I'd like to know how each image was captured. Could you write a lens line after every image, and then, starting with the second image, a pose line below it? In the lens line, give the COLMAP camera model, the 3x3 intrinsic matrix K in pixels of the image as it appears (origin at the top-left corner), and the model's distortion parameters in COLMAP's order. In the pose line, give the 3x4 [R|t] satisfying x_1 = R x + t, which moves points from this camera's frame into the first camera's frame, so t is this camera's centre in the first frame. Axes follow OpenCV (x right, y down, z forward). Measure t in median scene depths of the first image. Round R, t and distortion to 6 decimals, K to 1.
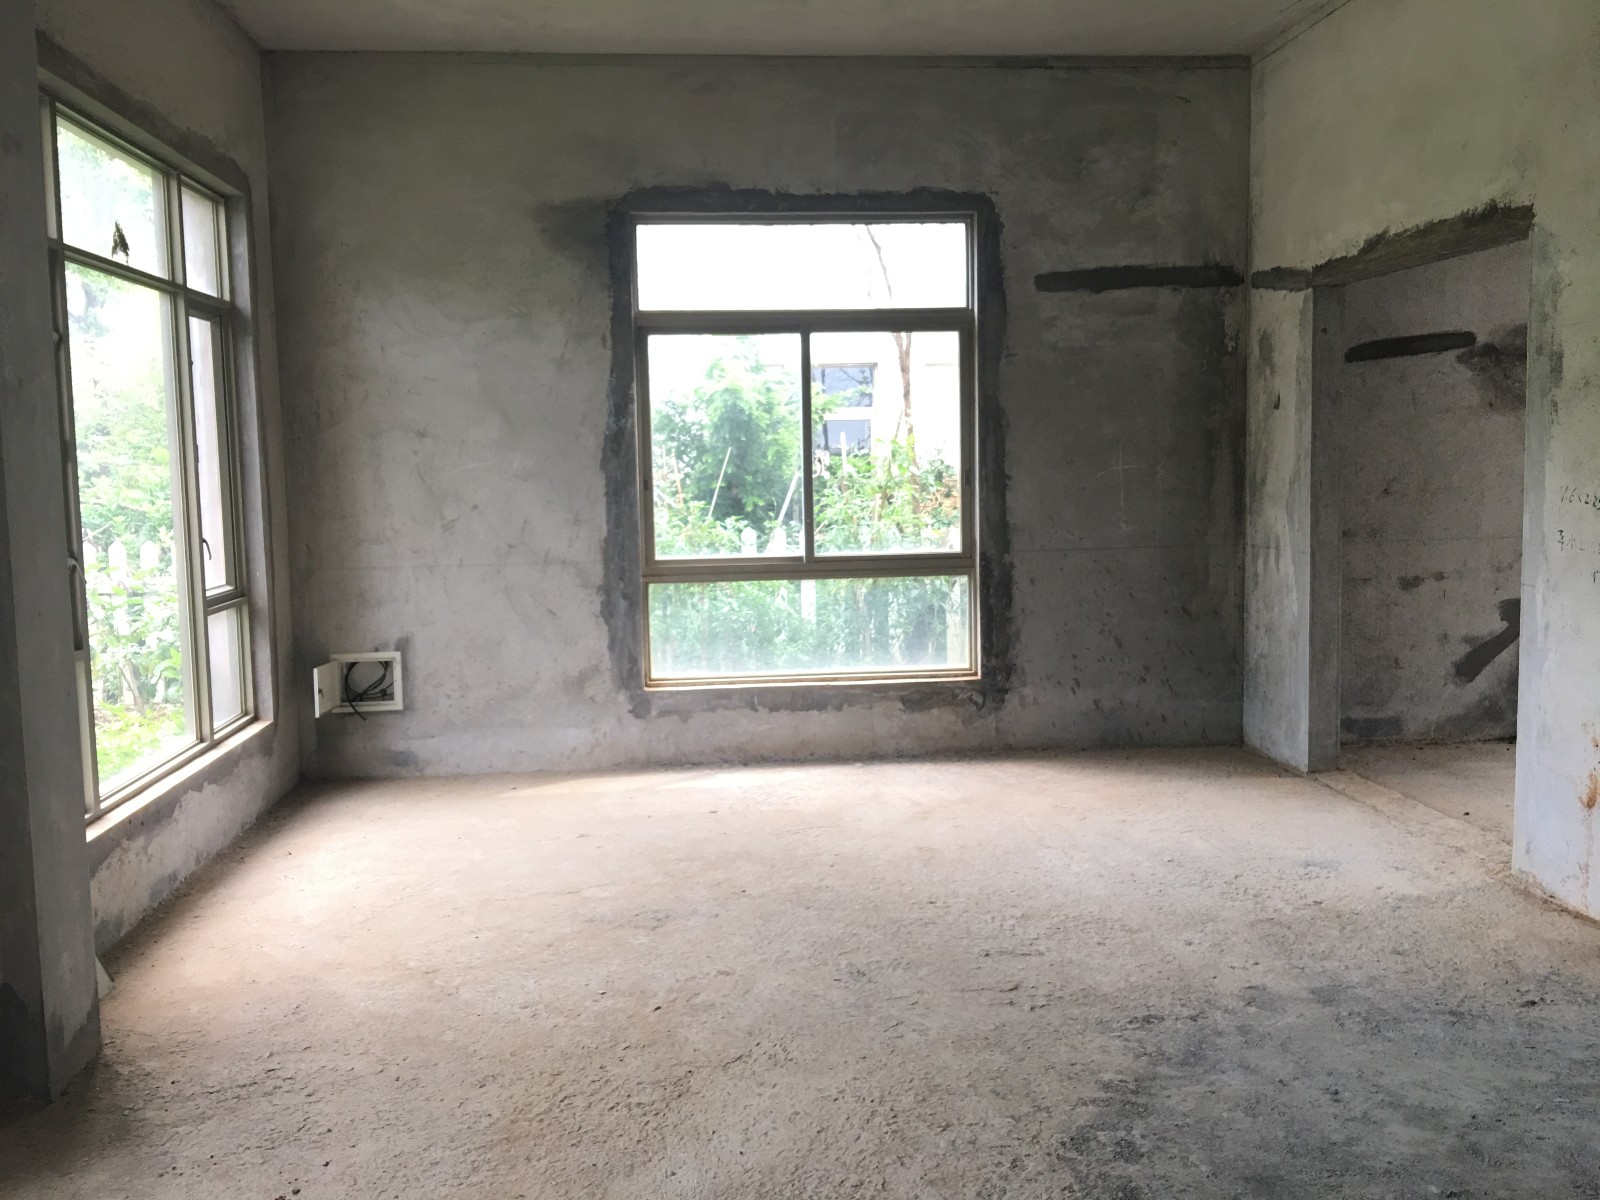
lens RADIAL K [[1351.3, 0, 790.6], [0, 1351.3, 580.9], [0, 0, 1]] dist [0.060200, -0.089405]
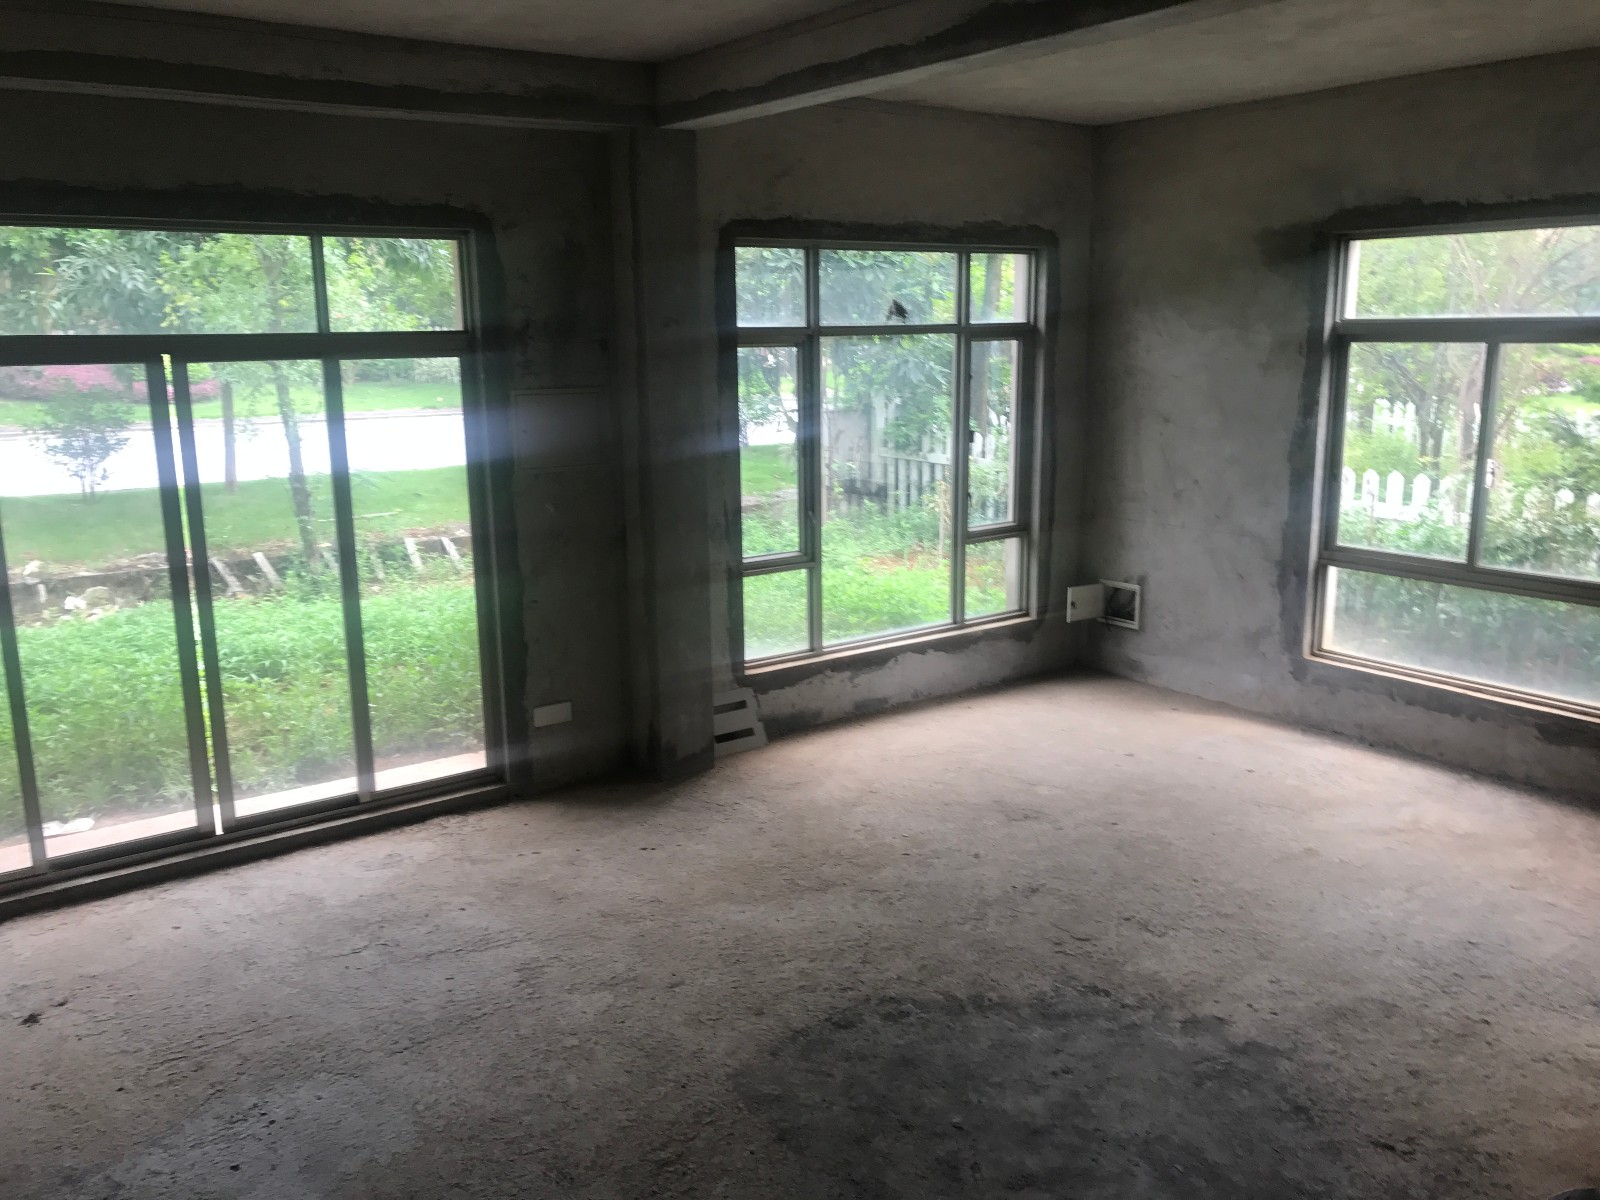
lens RADIAL K [[1313.4, 0, 801.7], [0, 1313.4, 586.4], [0, 0, 1]] dist [0.023924, -0.030633]
pose [[0.515954, 0.181764, -0.837110, 0.735640], [-0.075655, 0.983079, 0.166829, -0.162721], [0.853269, -0.022745, 0.520975, 0.080050]]
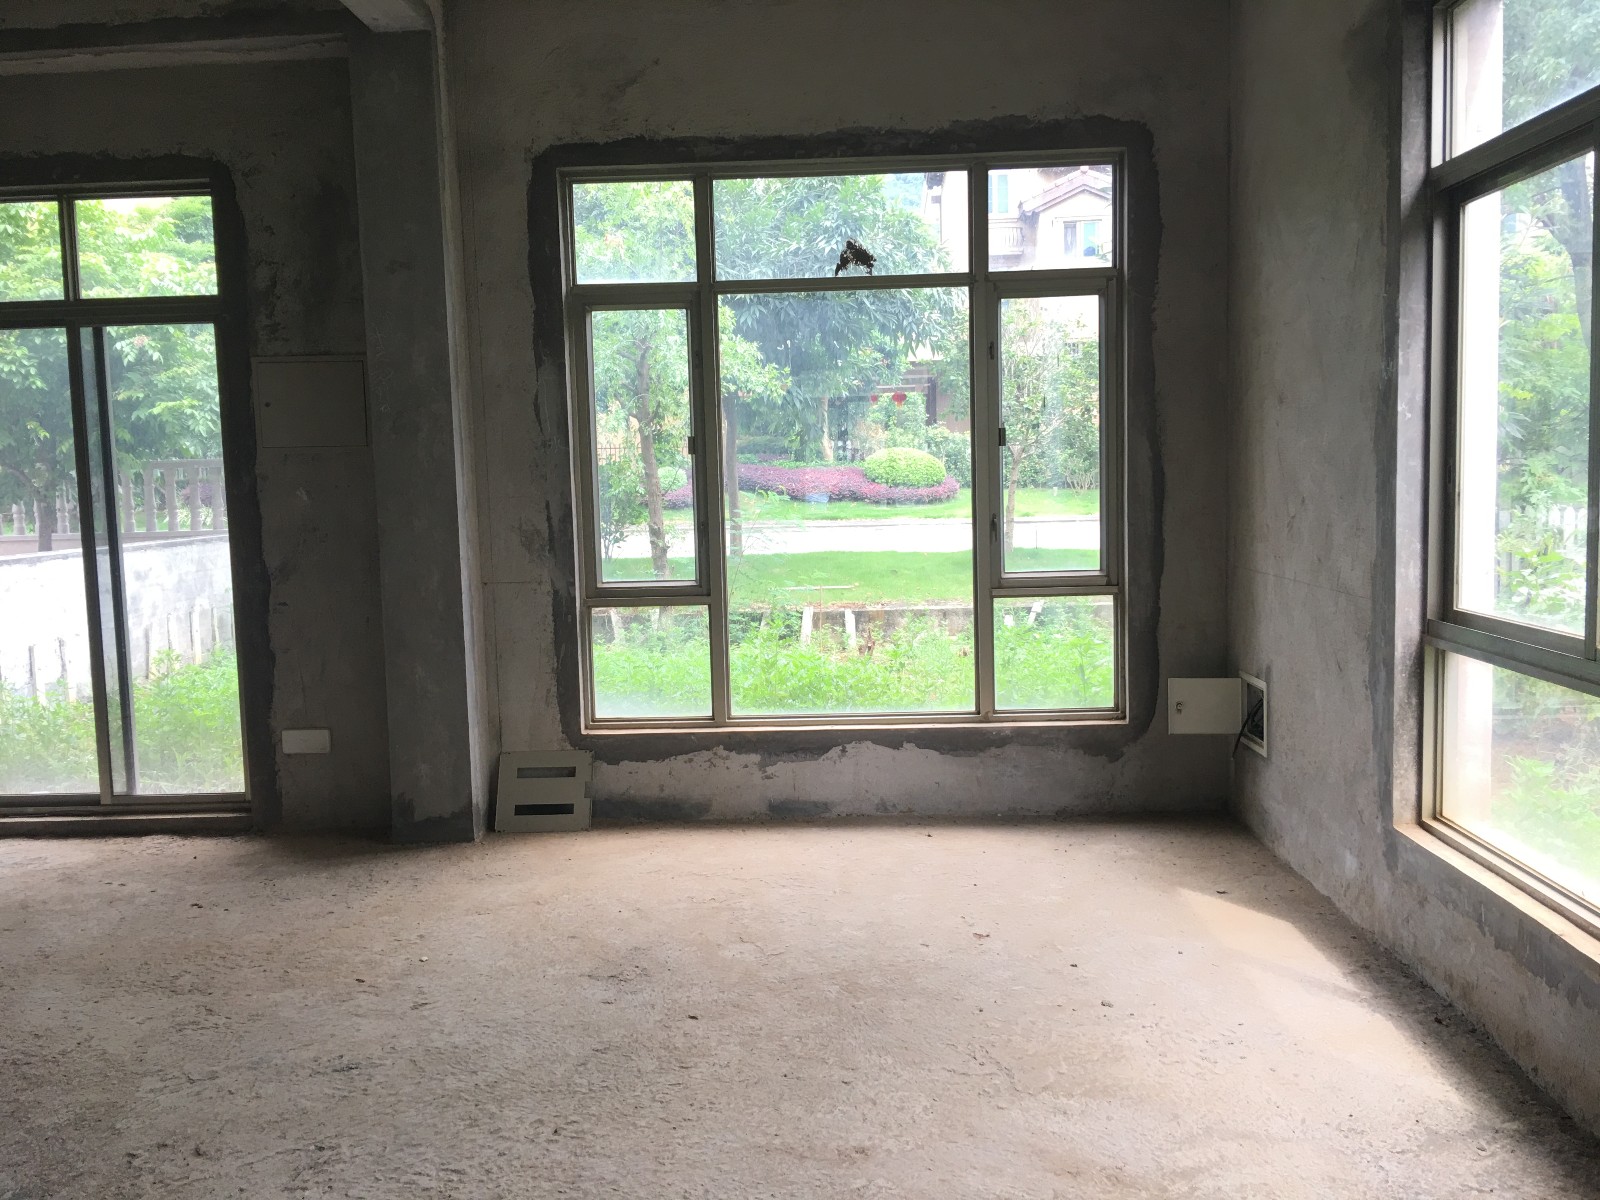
lens RADIAL K [[1351.3, 0, 800.9], [0, 1351.3, 573.0], [0, 0, 1]] dist [0.060200, -0.089405]
pose [[-0.118918, 0.096465, -0.988207, 0.612078], [-0.059475, 0.992790, 0.104069, -0.090478], [0.991121, 0.071149, -0.112324, 1.002640]]
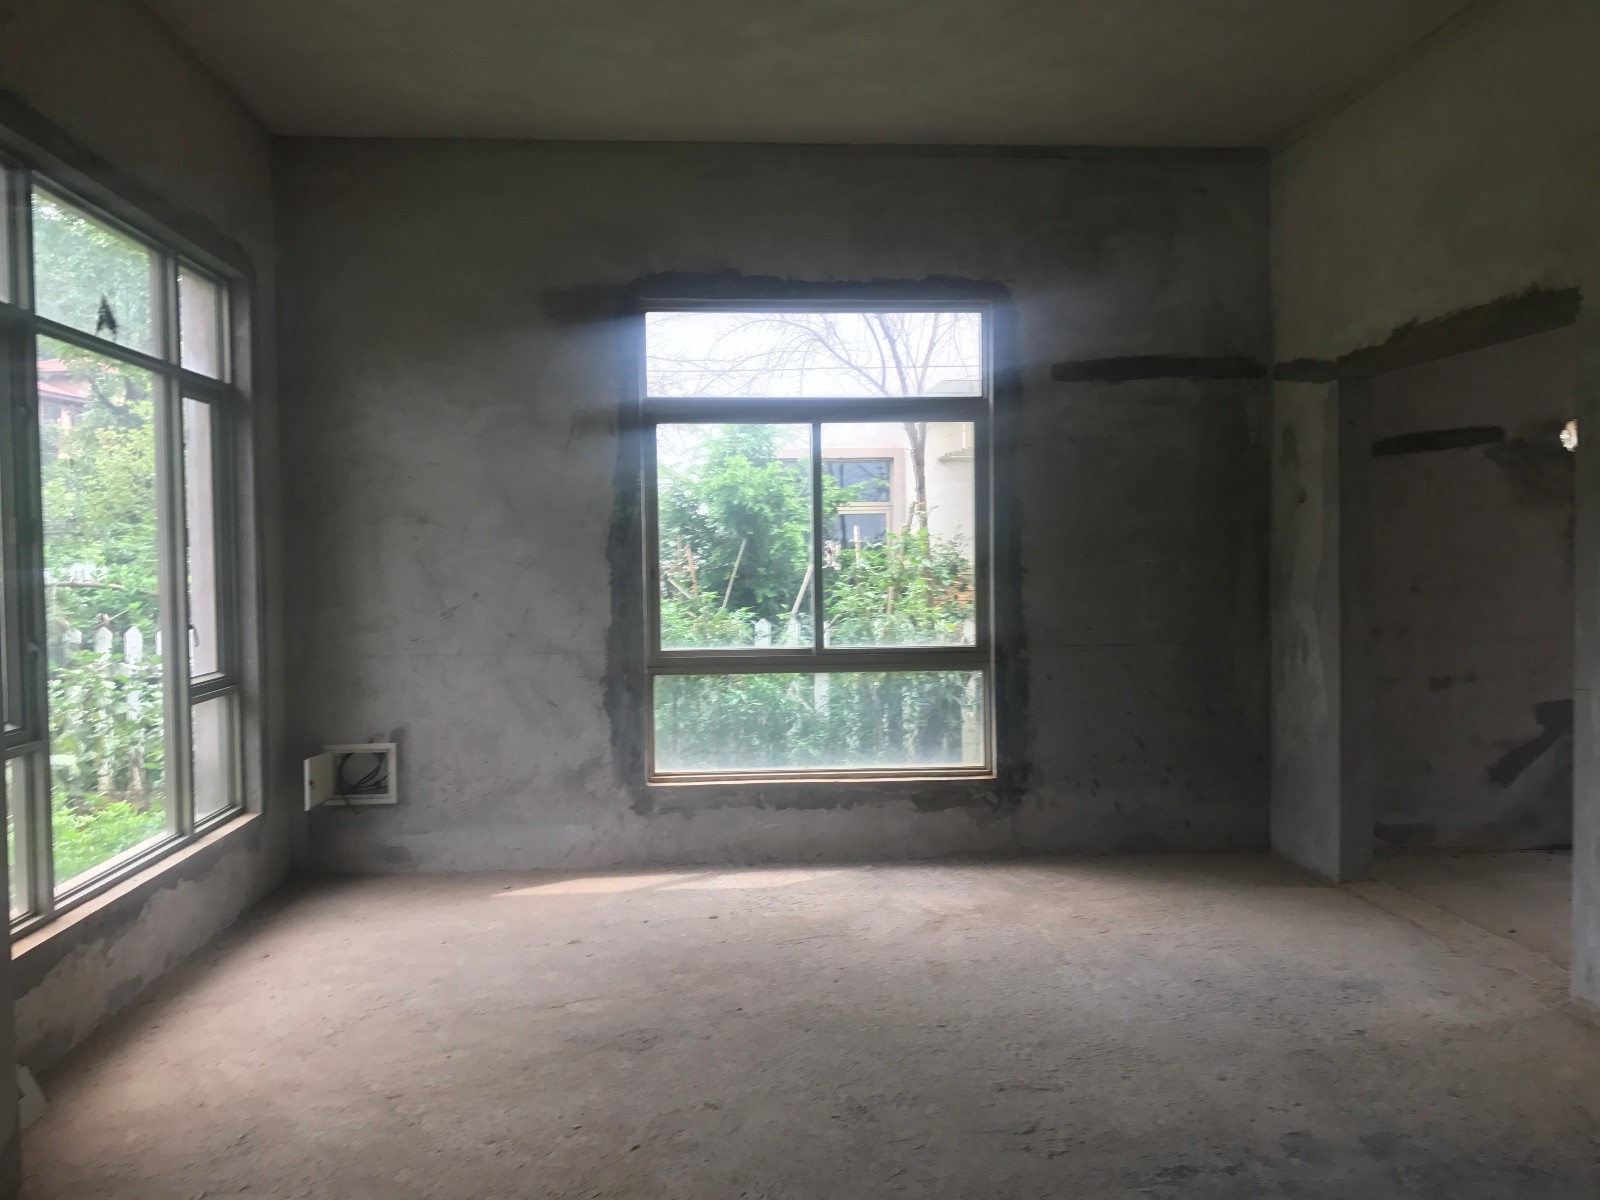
lens RADIAL K [[1313.4, 0, 788.3], [0, 1313.4, 593.5], [0, 0, 1]] dist [0.023924, -0.030633]
pose [[0.999775, 0.010314, -0.018545, 0.011607], [-0.011409, 0.998138, -0.059912, -0.001553], [0.017892, 0.060110, 0.998031, 0.072620]]
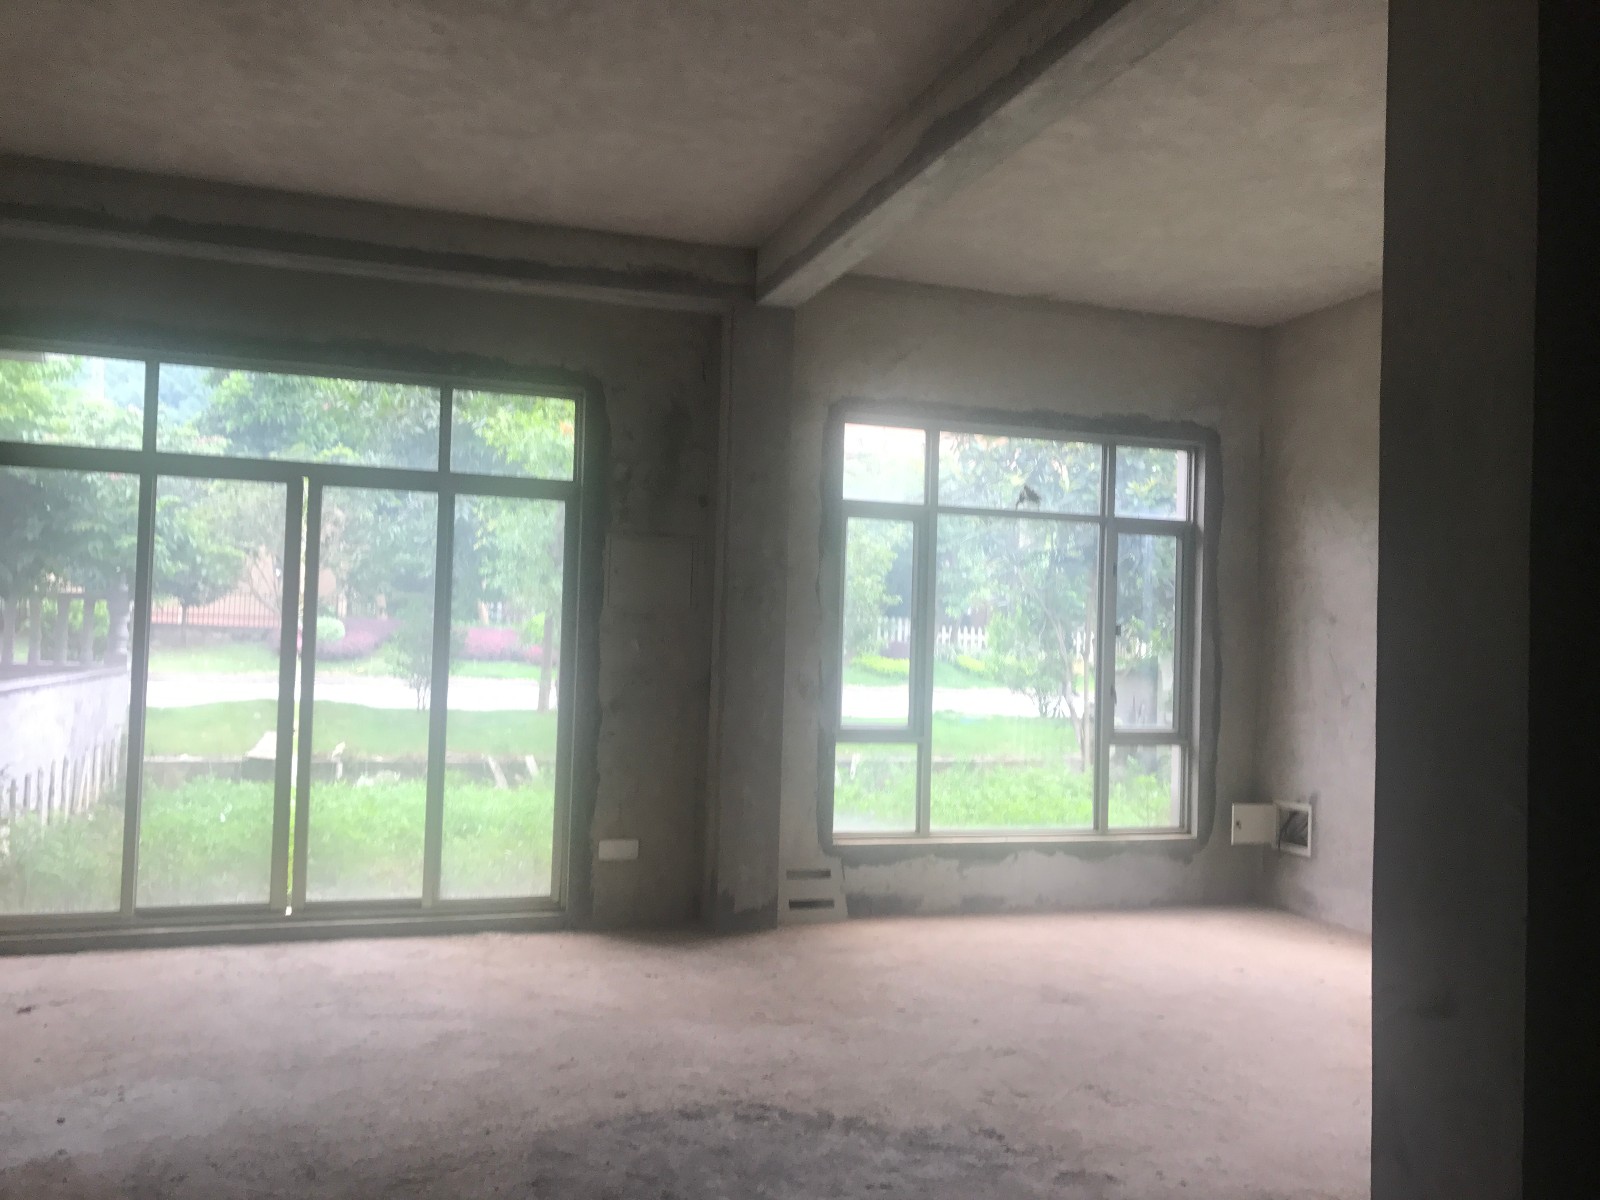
lens RADIAL K [[1313.4, 0, 807.4], [0, 1313.4, 595.6], [0, 0, 1]] dist [0.023924, -0.030633]
pose [[0.234433, -0.006296, -0.972112, 0.865801], [-0.121625, 0.991932, -0.035755, -0.041217], [0.964494, 0.126616, 0.231776, 0.366712]]
